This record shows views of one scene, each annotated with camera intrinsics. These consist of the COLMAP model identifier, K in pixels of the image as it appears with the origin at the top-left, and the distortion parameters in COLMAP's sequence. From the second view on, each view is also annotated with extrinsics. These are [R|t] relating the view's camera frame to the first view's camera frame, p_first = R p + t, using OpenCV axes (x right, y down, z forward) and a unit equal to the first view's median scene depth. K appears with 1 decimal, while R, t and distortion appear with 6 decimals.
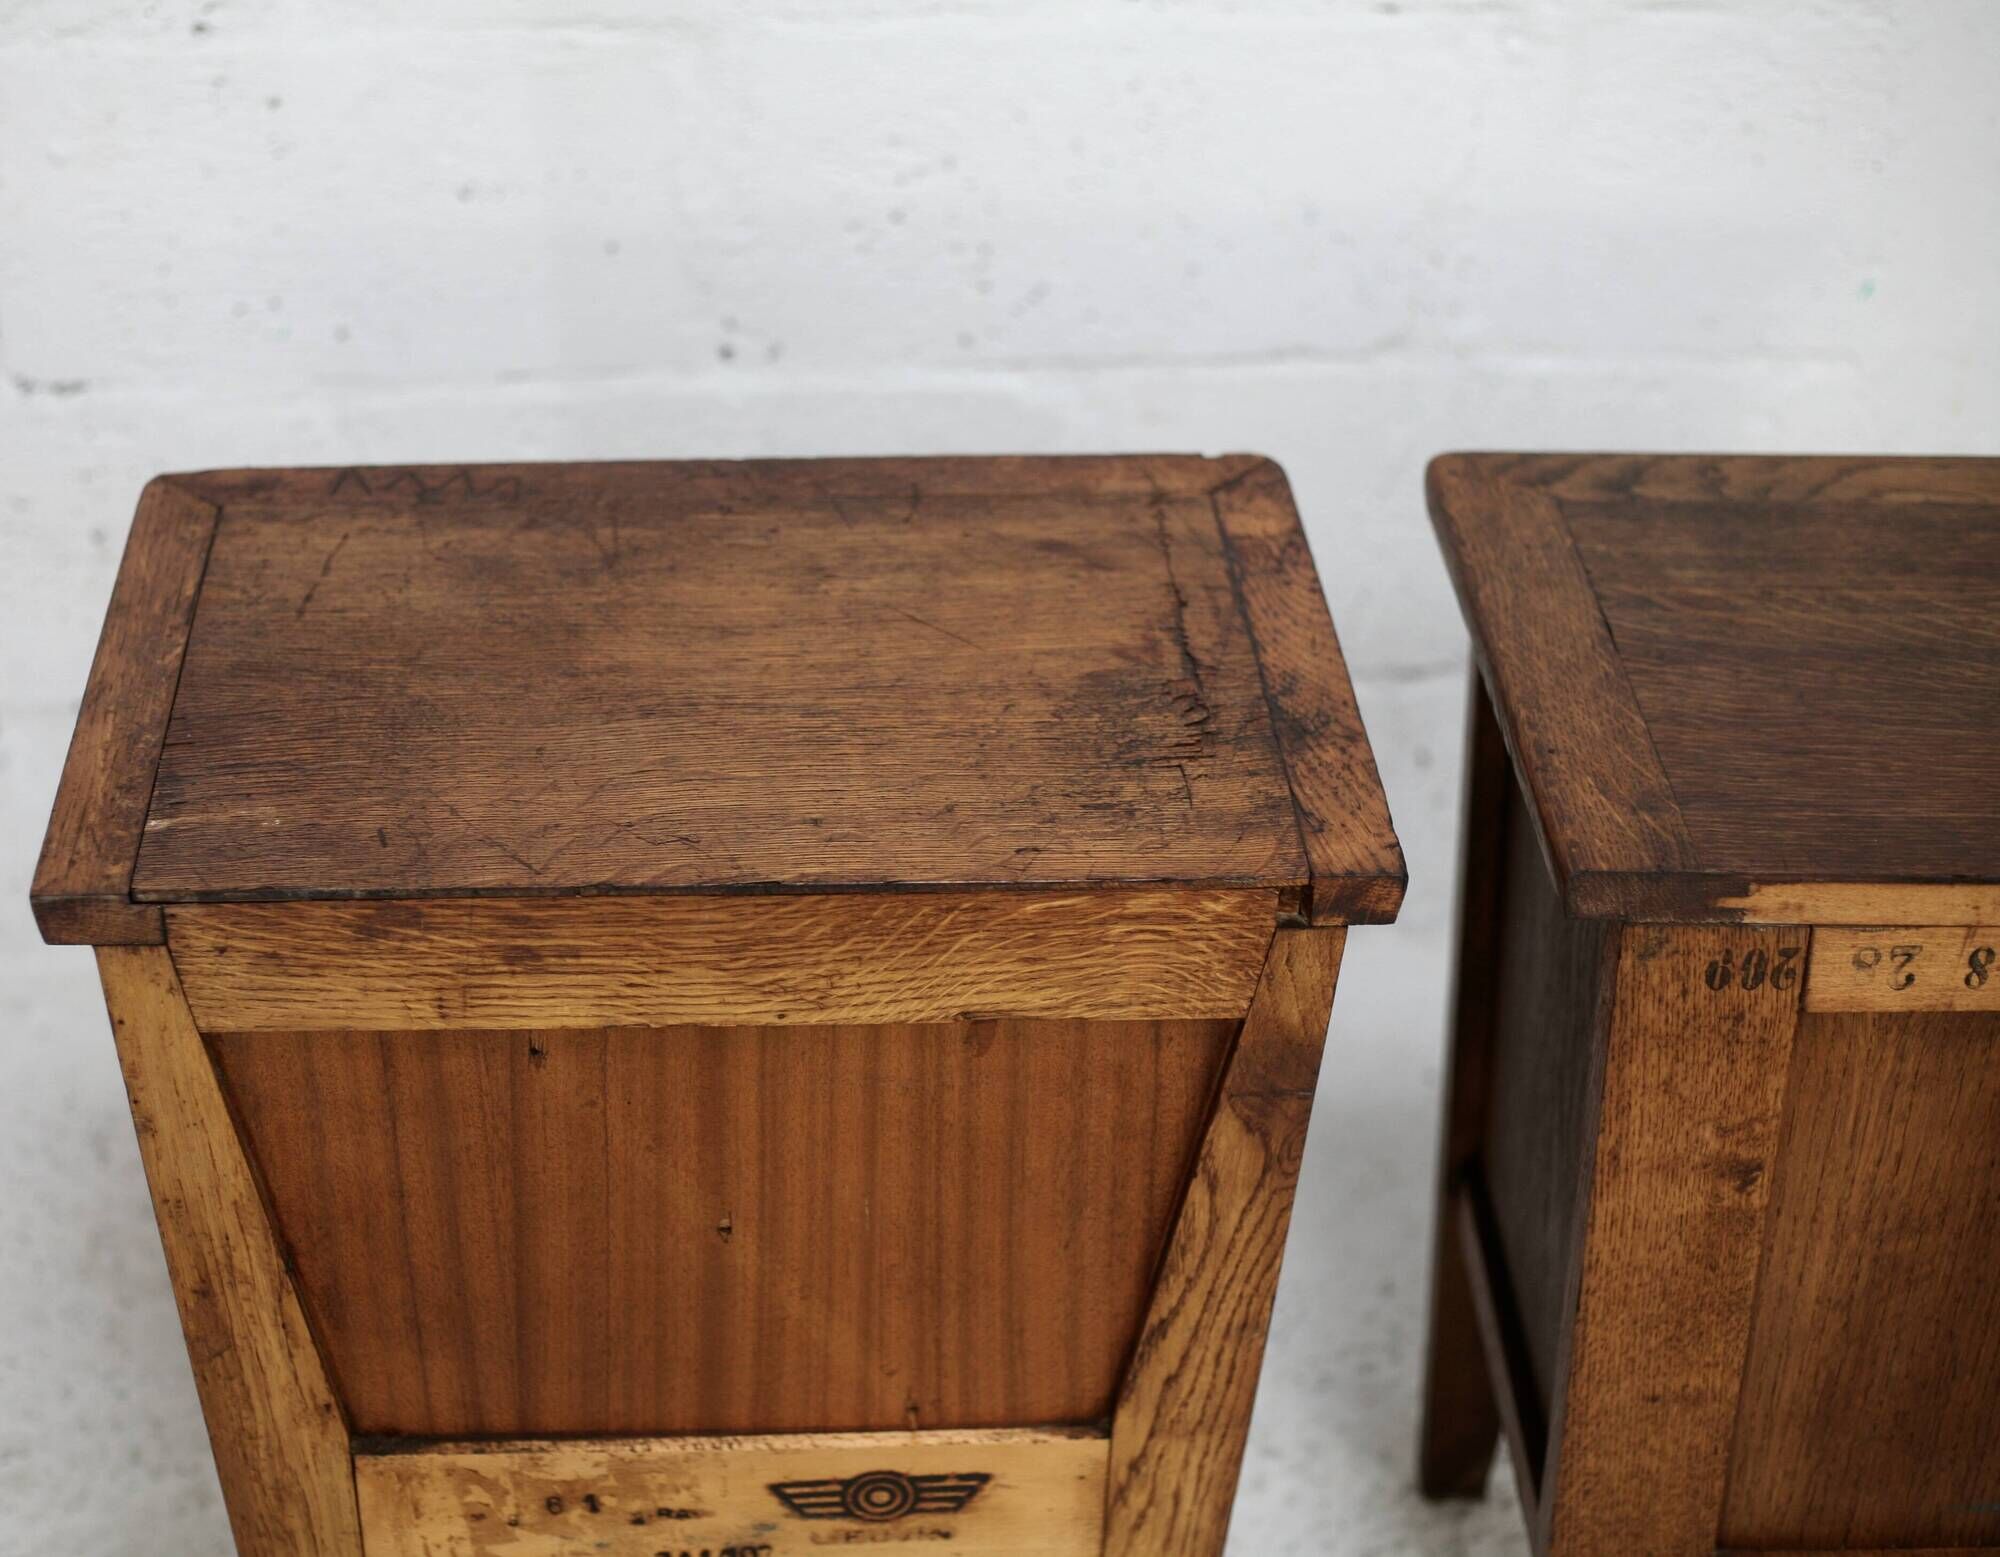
lens RADIAL K [[3469.6, 0, 855.3], [0, 3469.6, 777.6], [0, 0, 1]] dist [-0.098319, -0.142056]
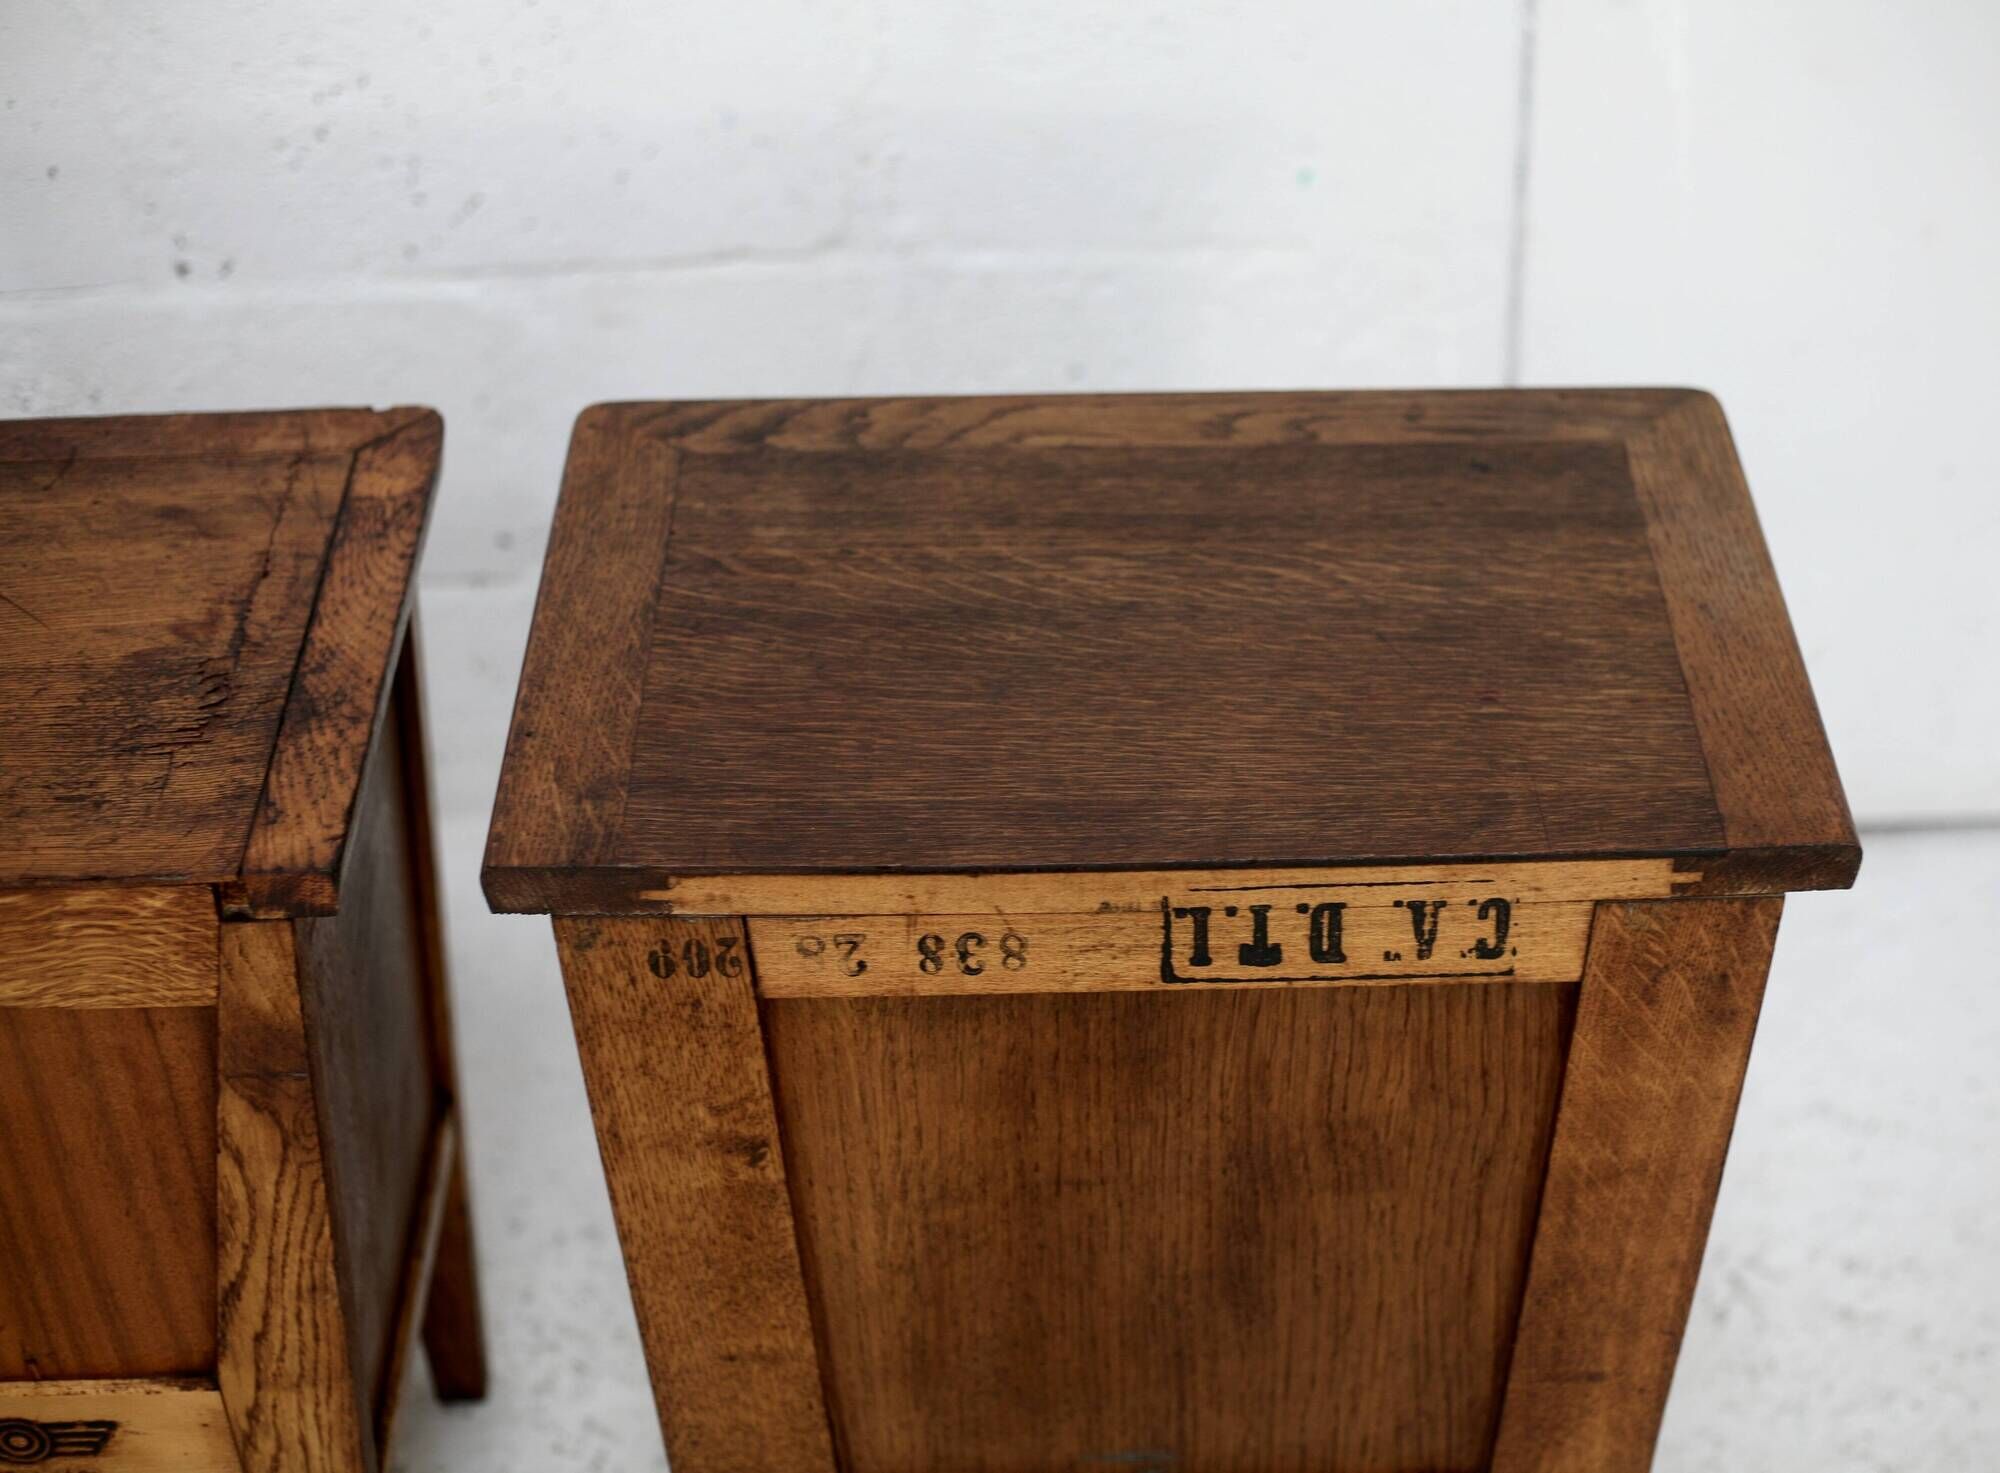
lens RADIAL K [[3298.1, 0, 1107.9], [0, 3298.1, 738.7], [0, 0, 1]] dist [-0.113755, -0.061142]
pose [[0.999674, -0.014501, -0.021006, 0.370432], [0.015853, 0.997712, 0.065723, -0.062990], [0.020005, -0.066034, 0.997617, 0.054243]]
